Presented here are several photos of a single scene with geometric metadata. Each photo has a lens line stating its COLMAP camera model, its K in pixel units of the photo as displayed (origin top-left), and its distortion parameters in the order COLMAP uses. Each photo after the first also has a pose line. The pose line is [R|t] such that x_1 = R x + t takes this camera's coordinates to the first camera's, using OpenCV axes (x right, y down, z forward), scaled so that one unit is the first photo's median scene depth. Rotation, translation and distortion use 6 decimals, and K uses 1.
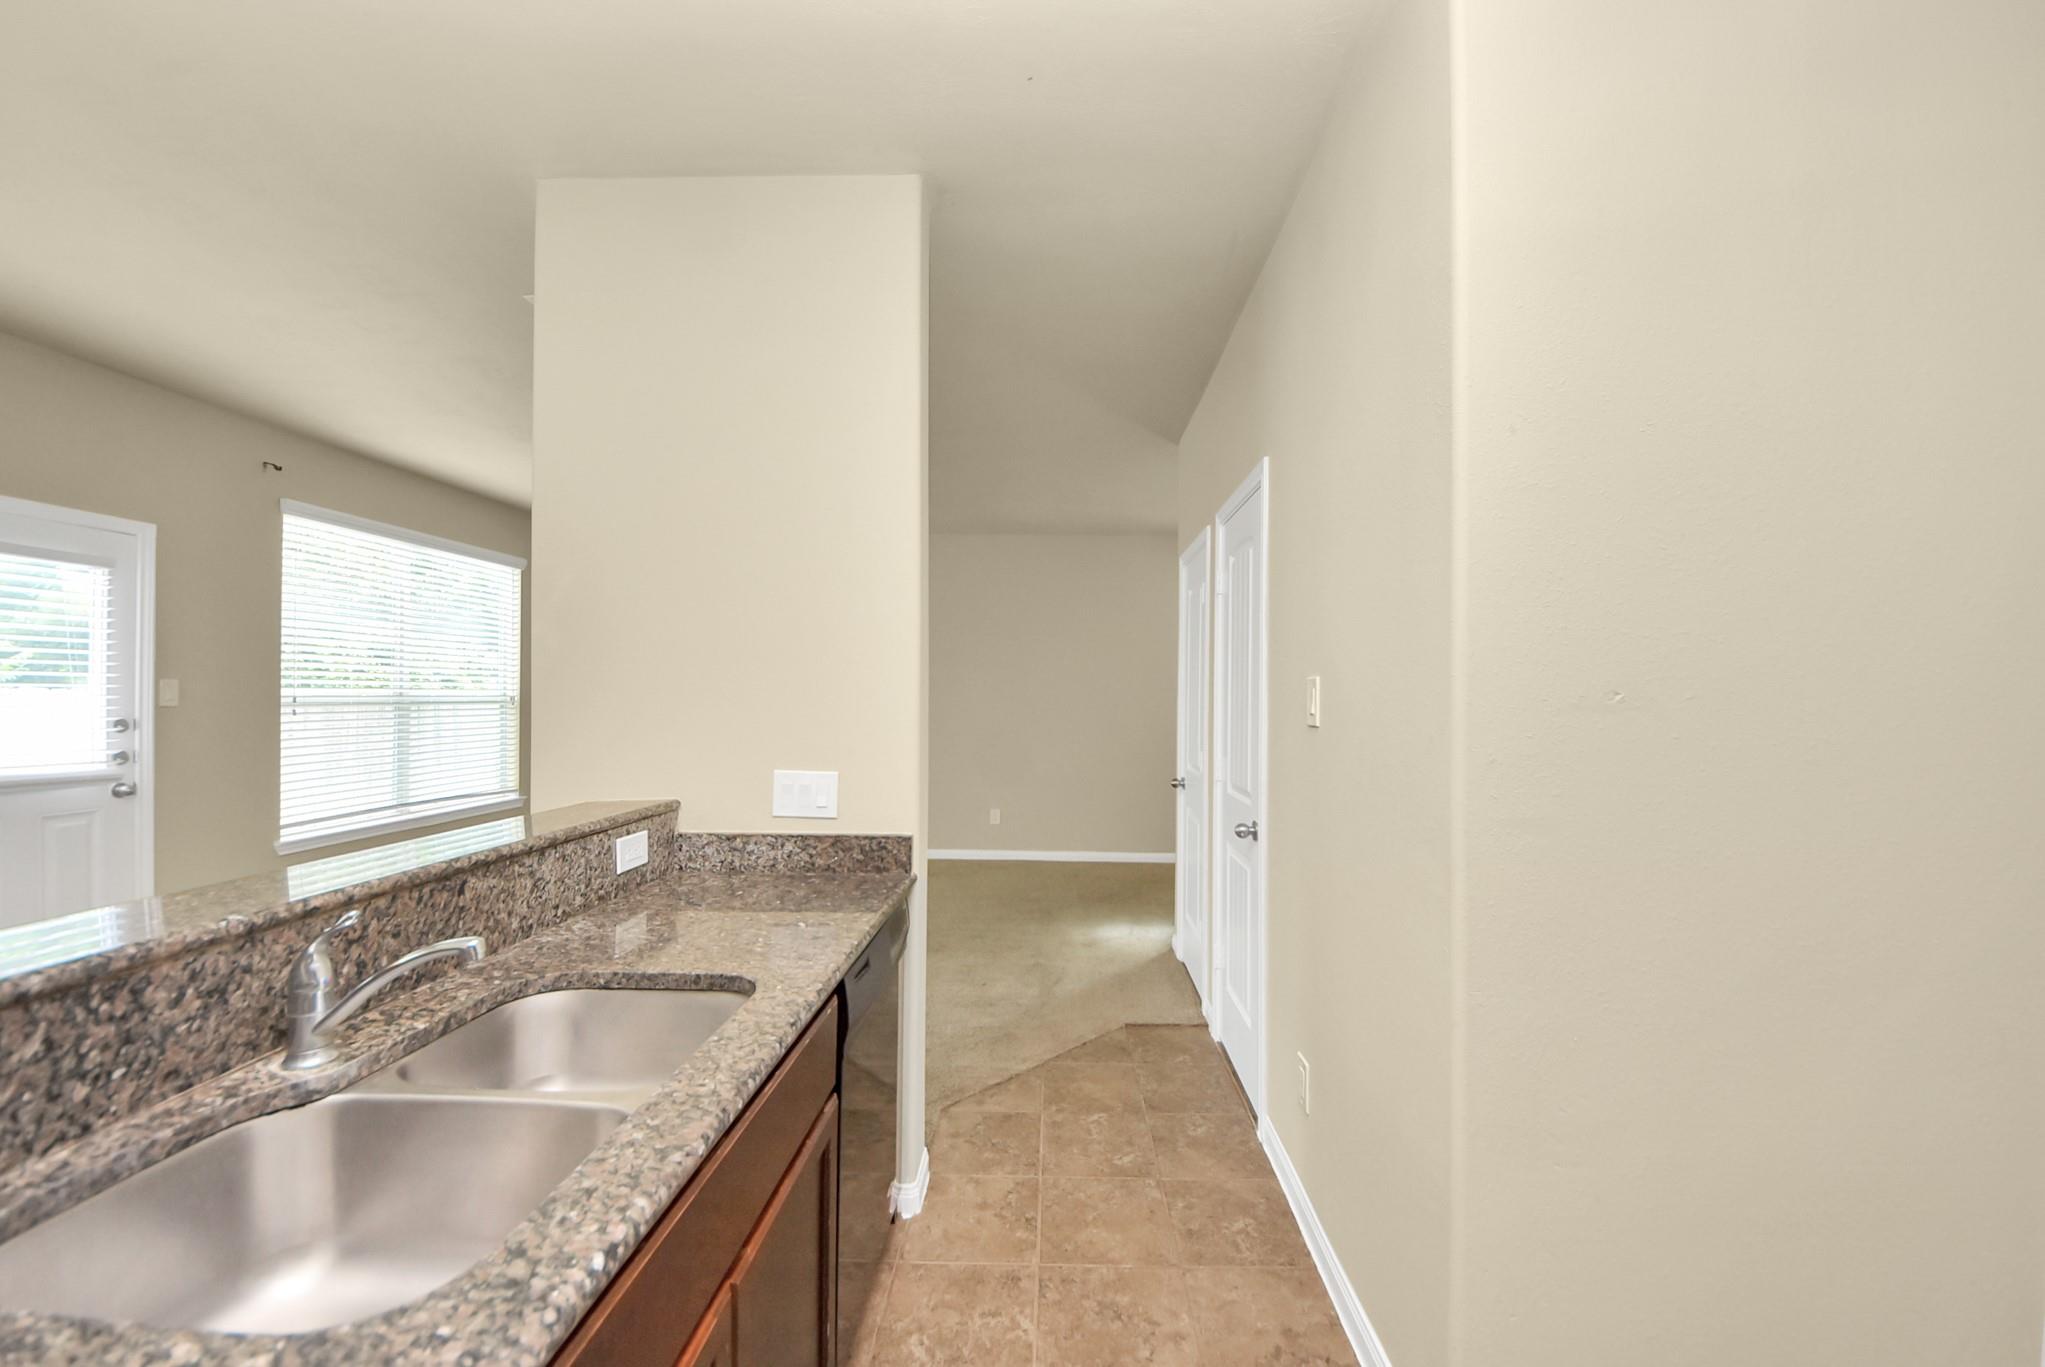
lens RADIAL K [[764.3, 0, 1020.9], [0, 764.3, 696.4], [0, 0, 1]] dist [-0.000190, -0.000148]
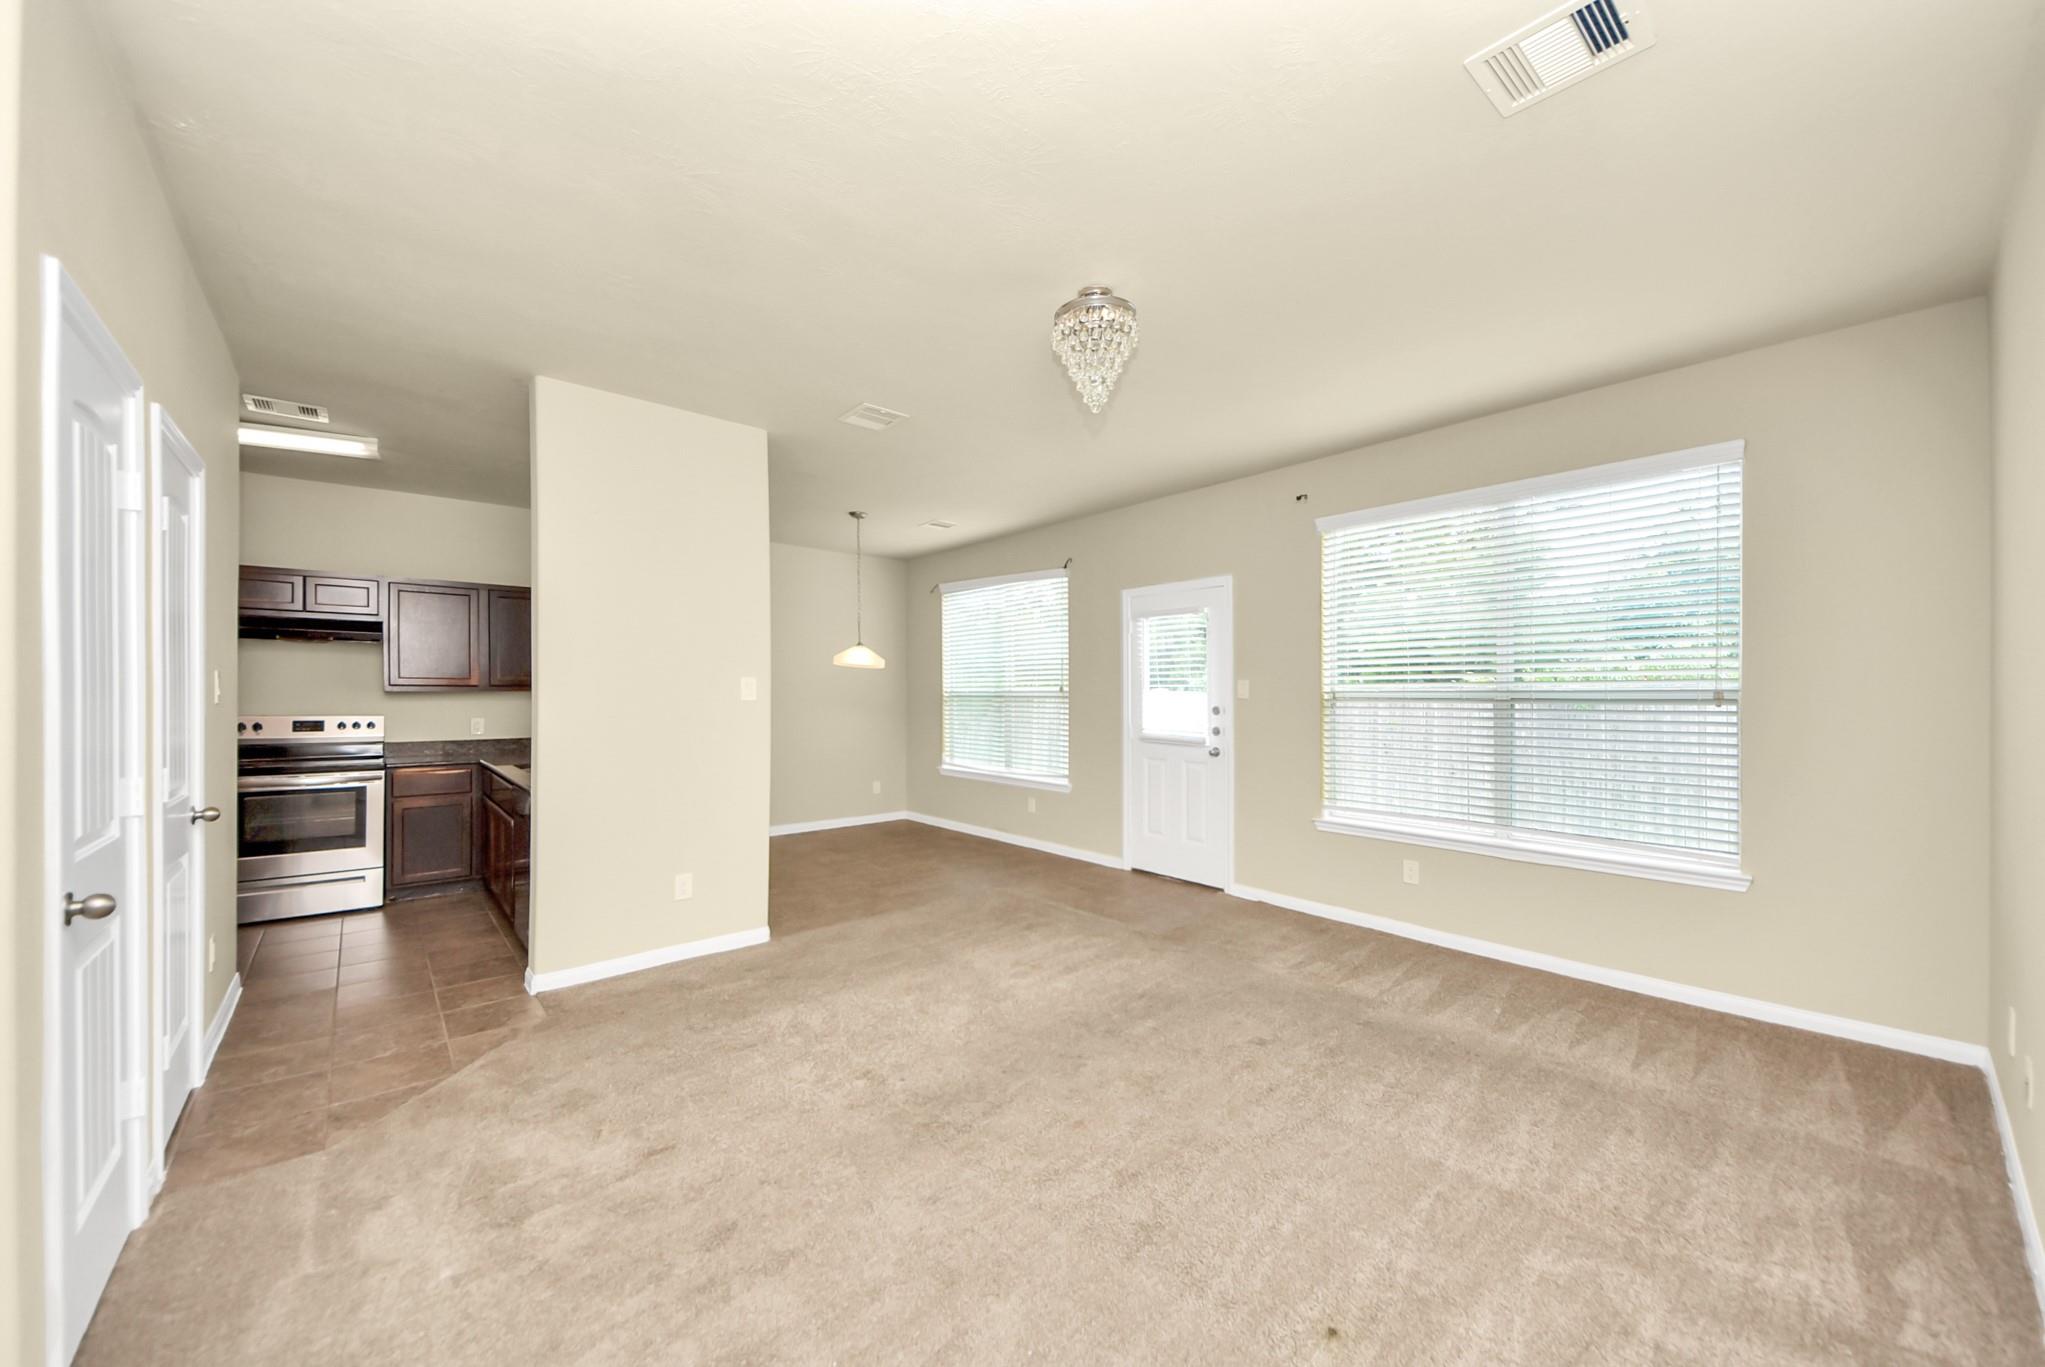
lens RADIAL K [[750.3, 0, 1030.0], [0, 750.3, 693.6], [0, 0, 1]] dist [0.000380, 0.000151]
pose [[-0.711942, 0.007951, -0.702193, 0.126225], [0.004751, 0.999968, 0.006505, -0.006633], [0.702222, 0.001295, -0.711956, 1.456905]]
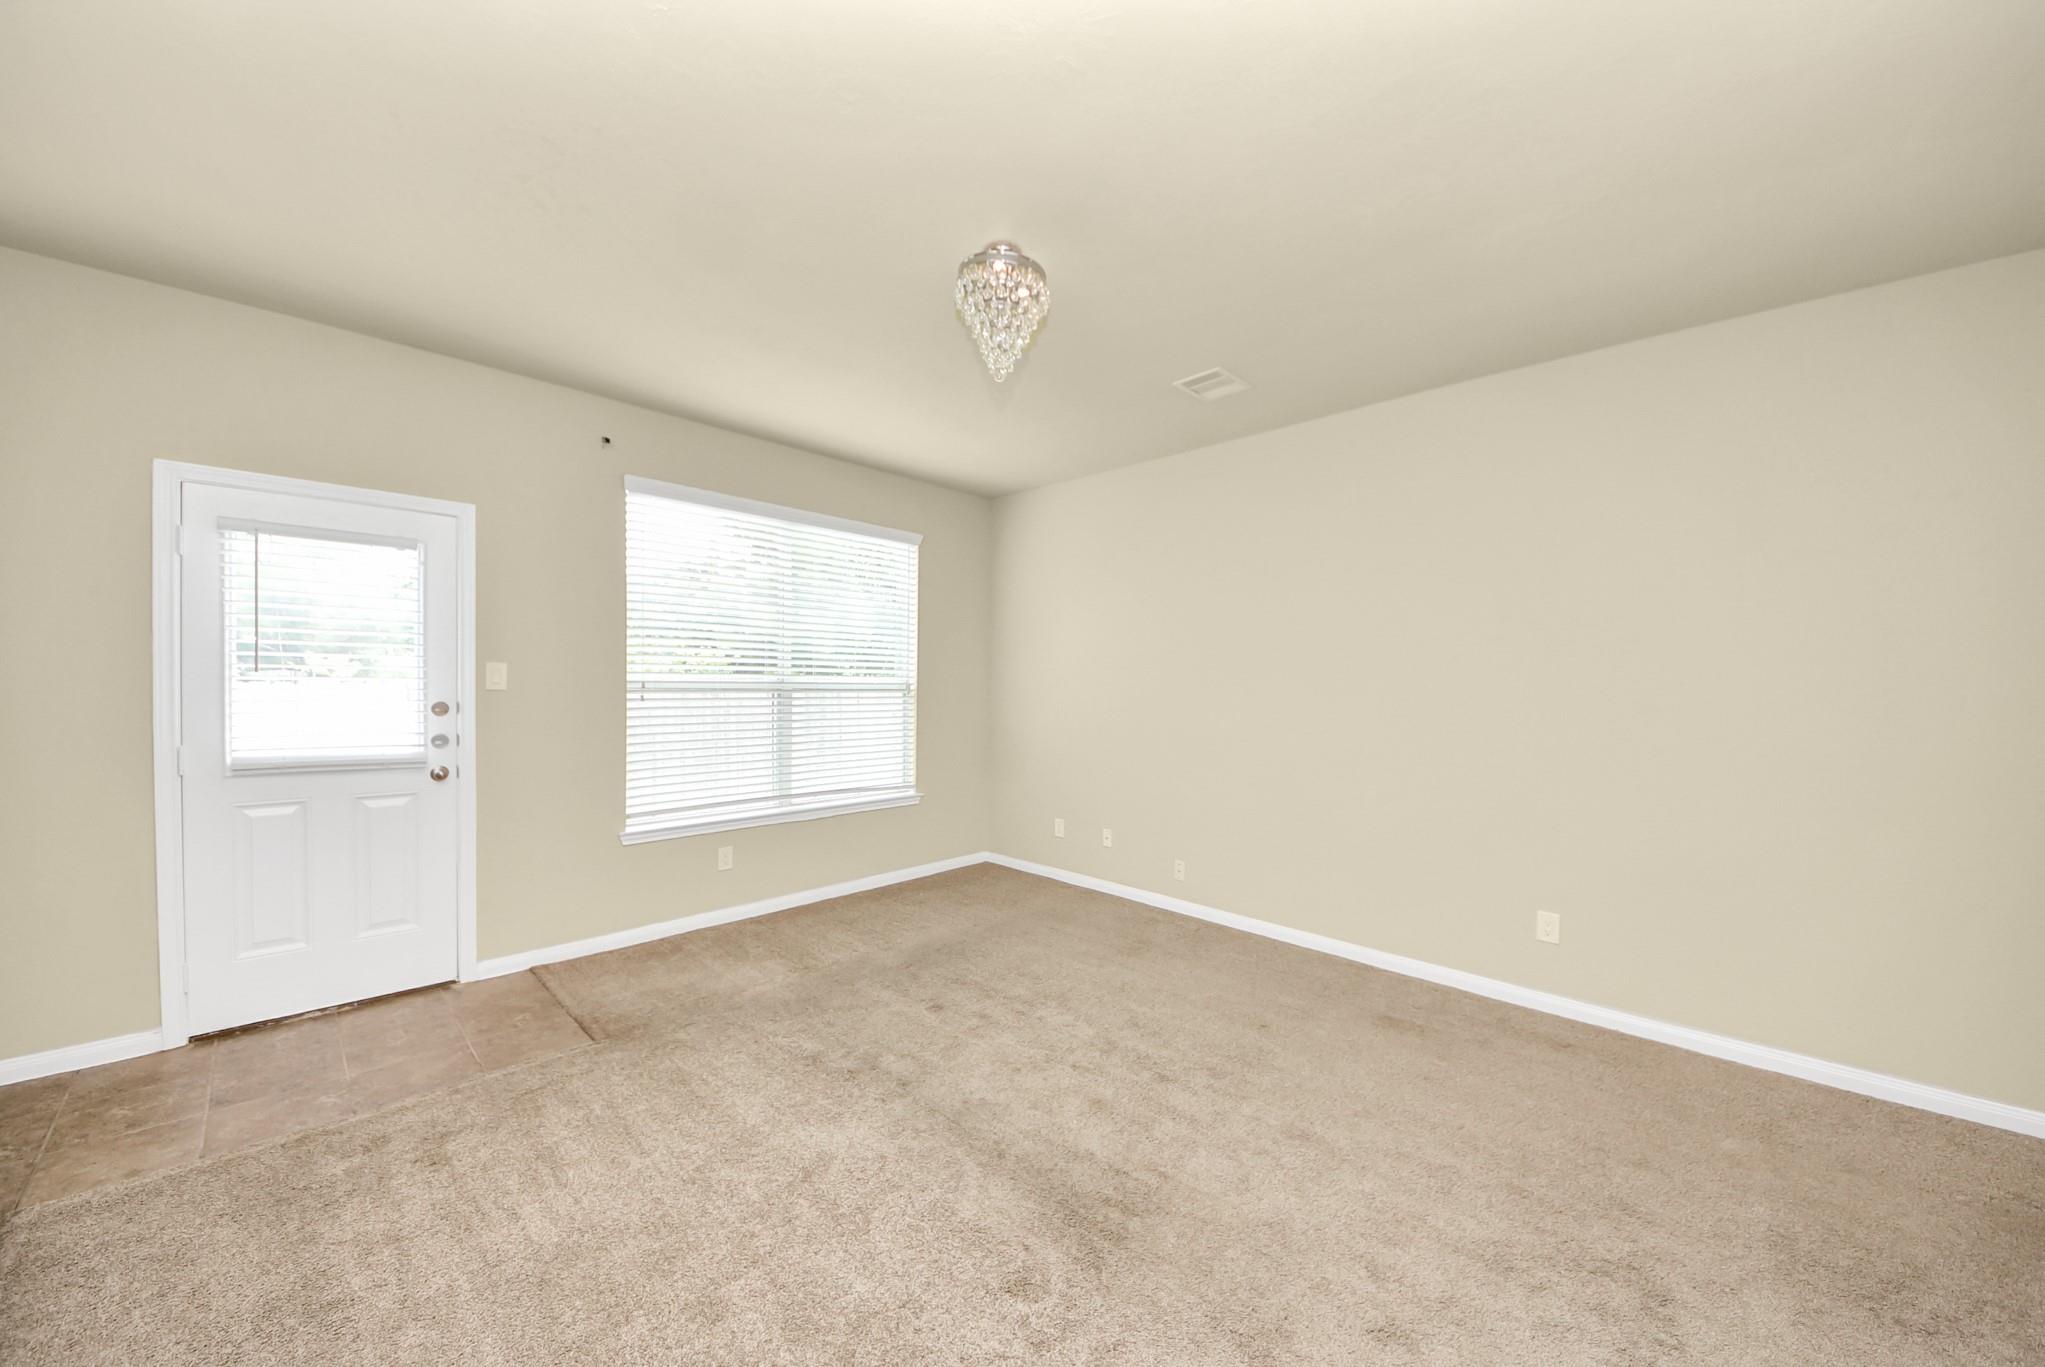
lens RADIAL K [[750.3, 0, 1030.0], [0, 750.3, 693.6], [0, 0, 1]] dist [0.000380, 0.000151]
pose [[0.774918, 0.014239, -0.631901, 0.027367], [-0.010176, 0.999898, 0.010052, 0.000668], [0.631979, -0.001360, 0.774984, 0.584405]]
